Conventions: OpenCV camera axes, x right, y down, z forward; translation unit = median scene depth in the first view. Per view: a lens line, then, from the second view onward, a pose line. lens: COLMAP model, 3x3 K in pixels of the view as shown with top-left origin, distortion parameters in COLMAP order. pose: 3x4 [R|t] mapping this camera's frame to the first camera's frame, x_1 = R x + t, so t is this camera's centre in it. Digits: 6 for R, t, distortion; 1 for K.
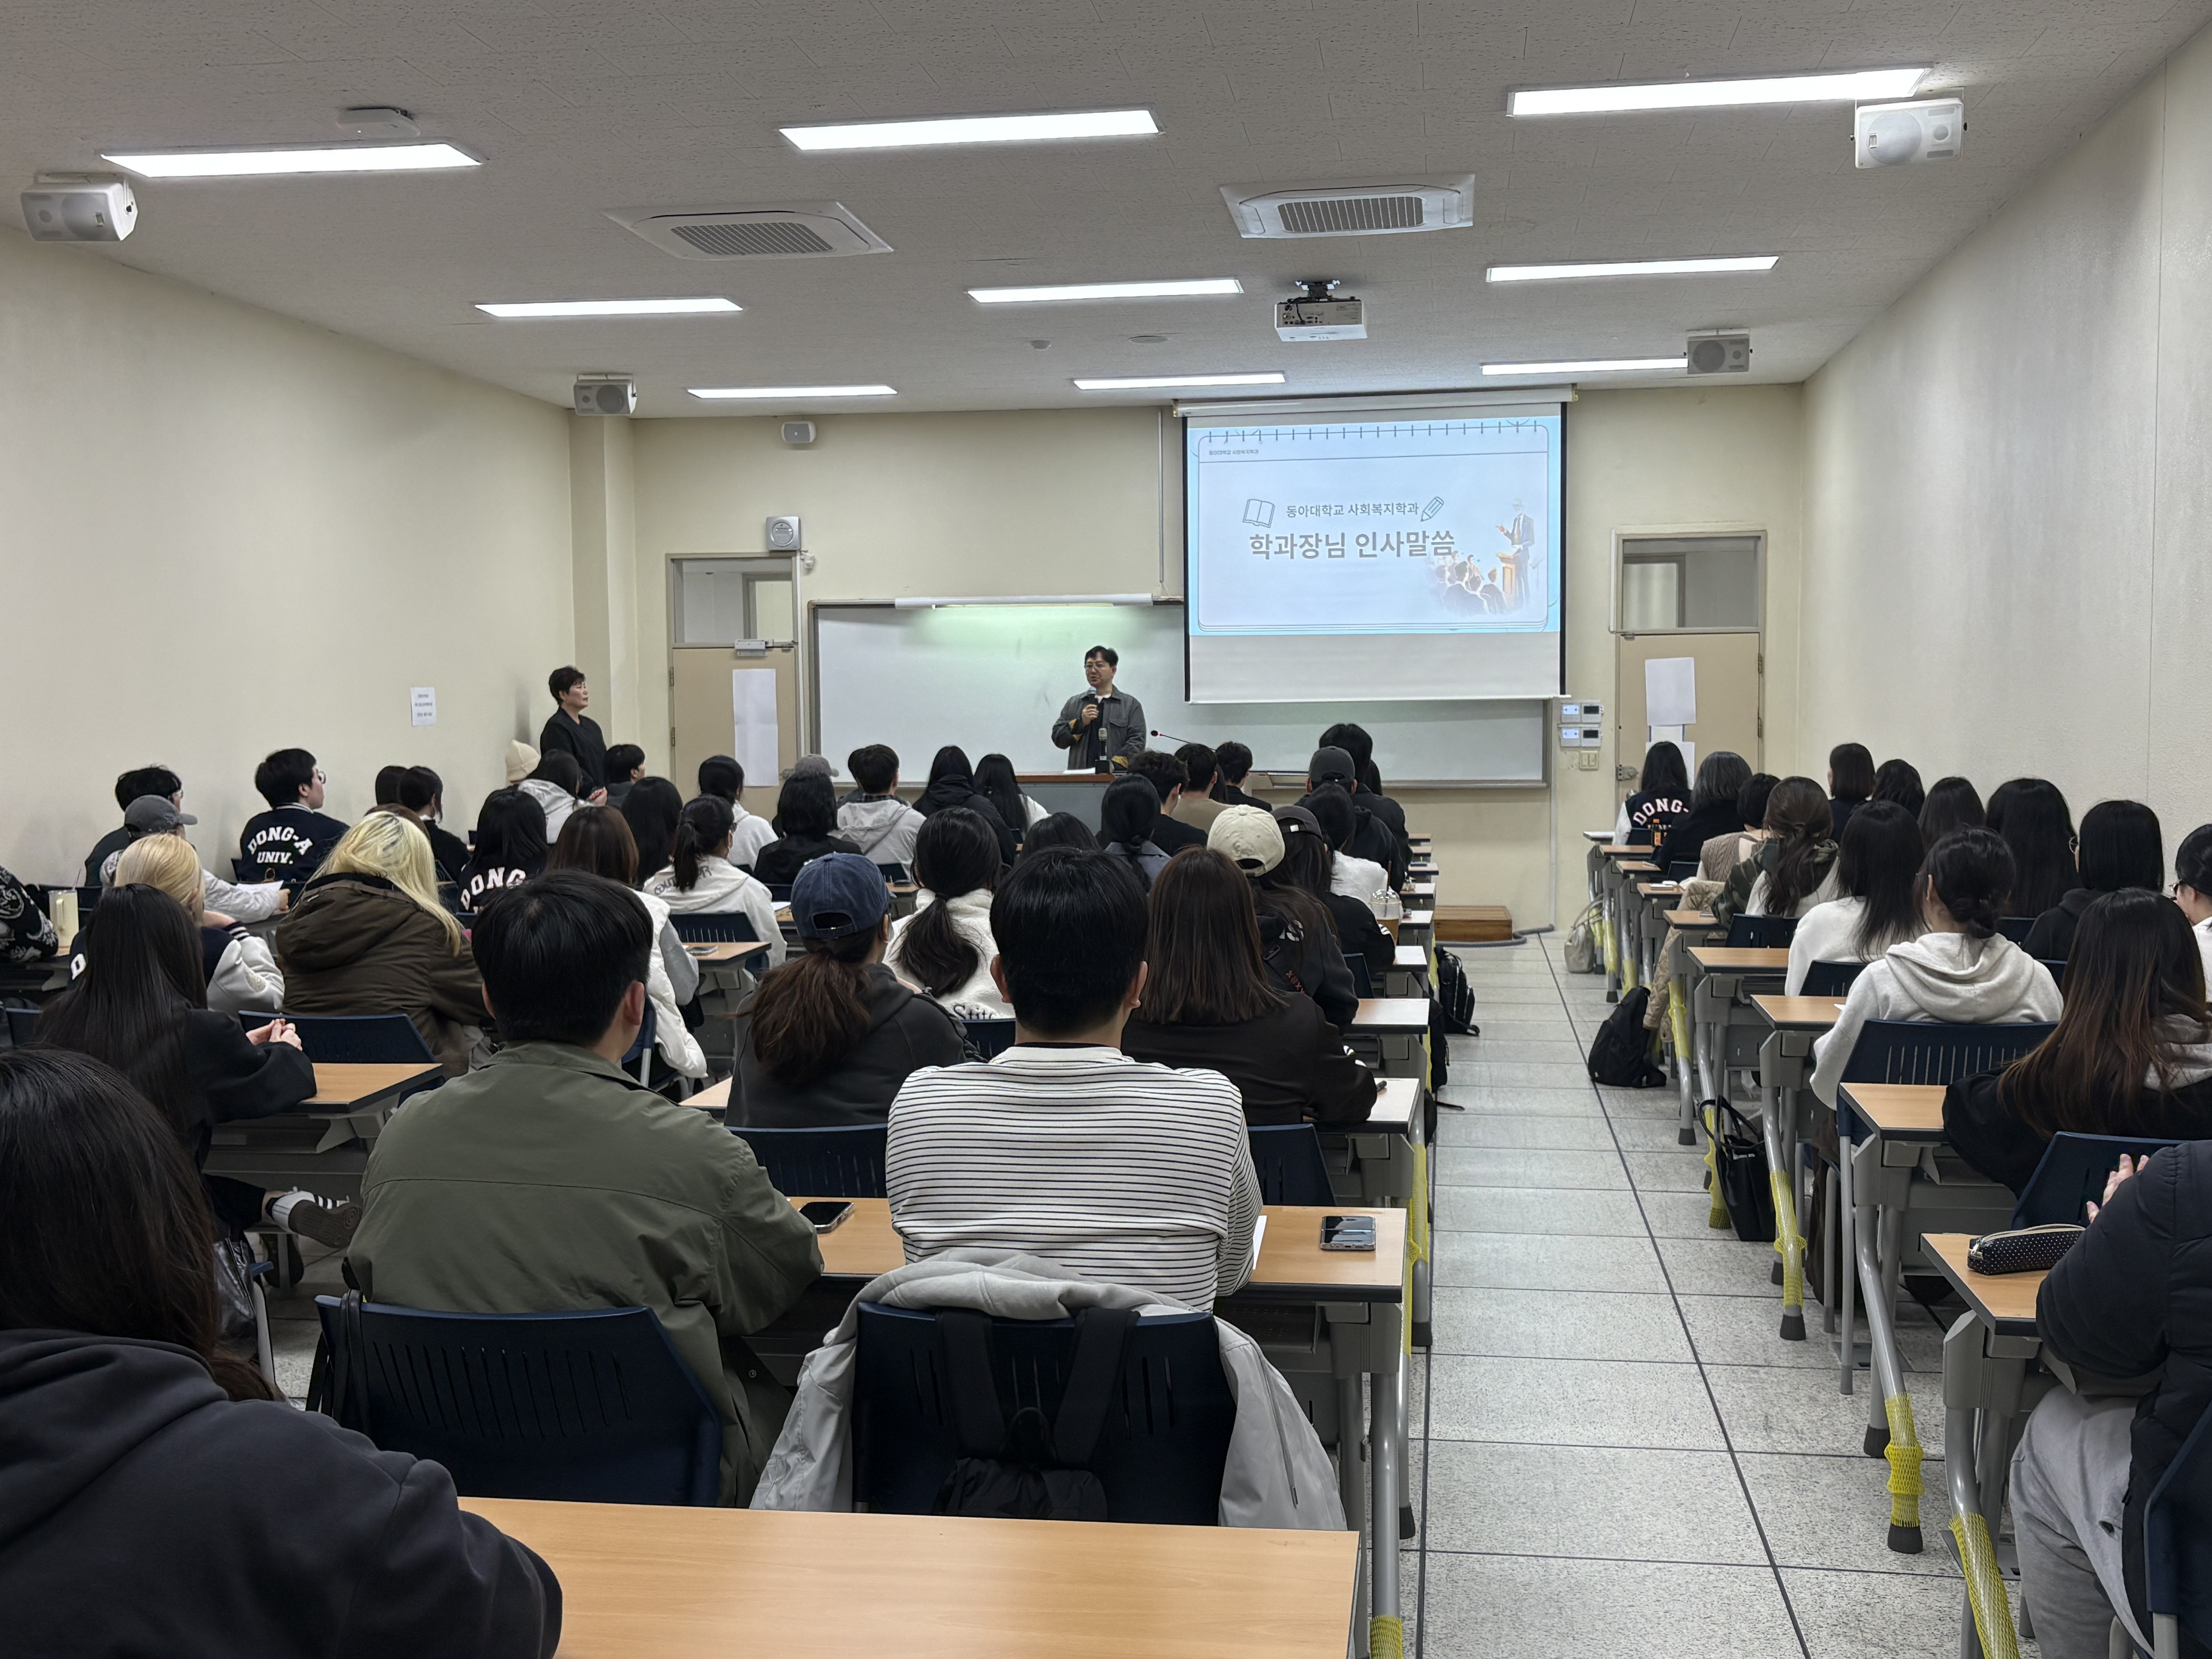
lens RADIAL K [[2273.8, 0, 1090.9], [0, 2273.8, 854.2], [0, 0, 1]] dist [0.040845, 0.000000]
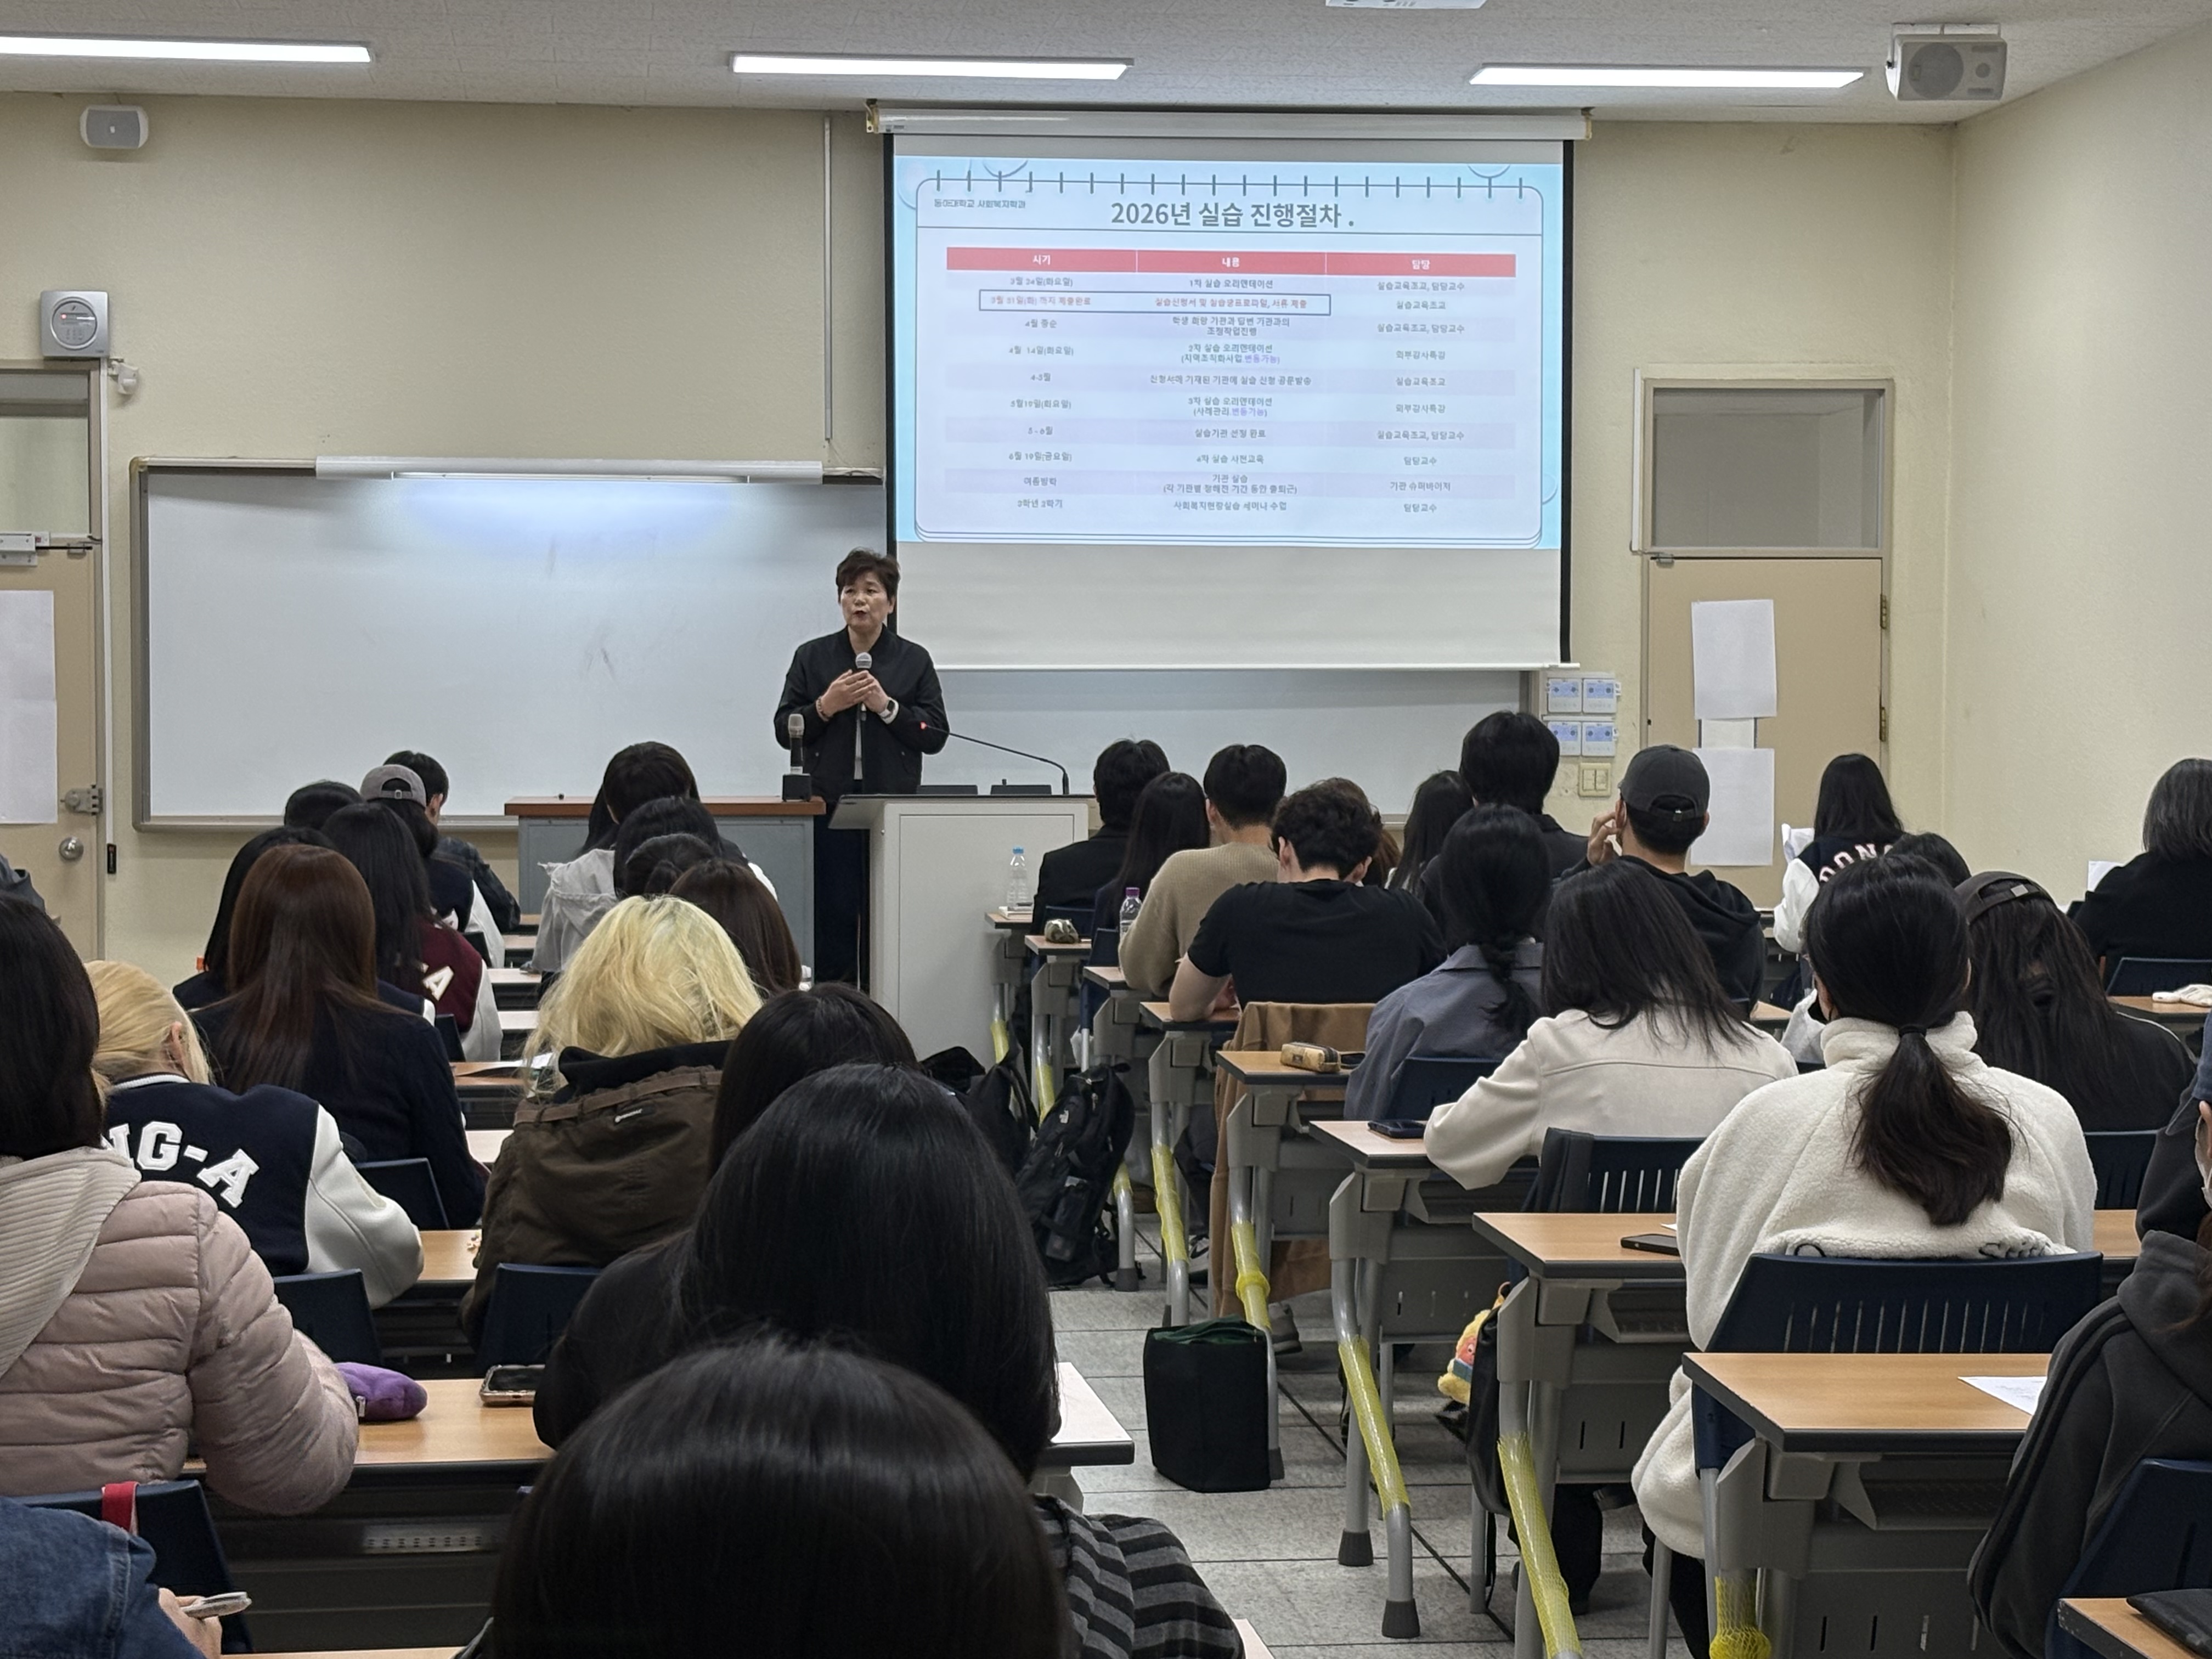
lens RADIAL K [[4237.1, 0, 1104.9], [0, 4237.1, 783.6], [0, 0, 1]] dist [0.087424, 0.000000]
pose [[0.963191, 0.004361, 0.268783, -0.176732], [0.006964, 0.999128, -0.041165, 0.001429], [-0.268728, 0.041521, 0.962321, 0.034493]]
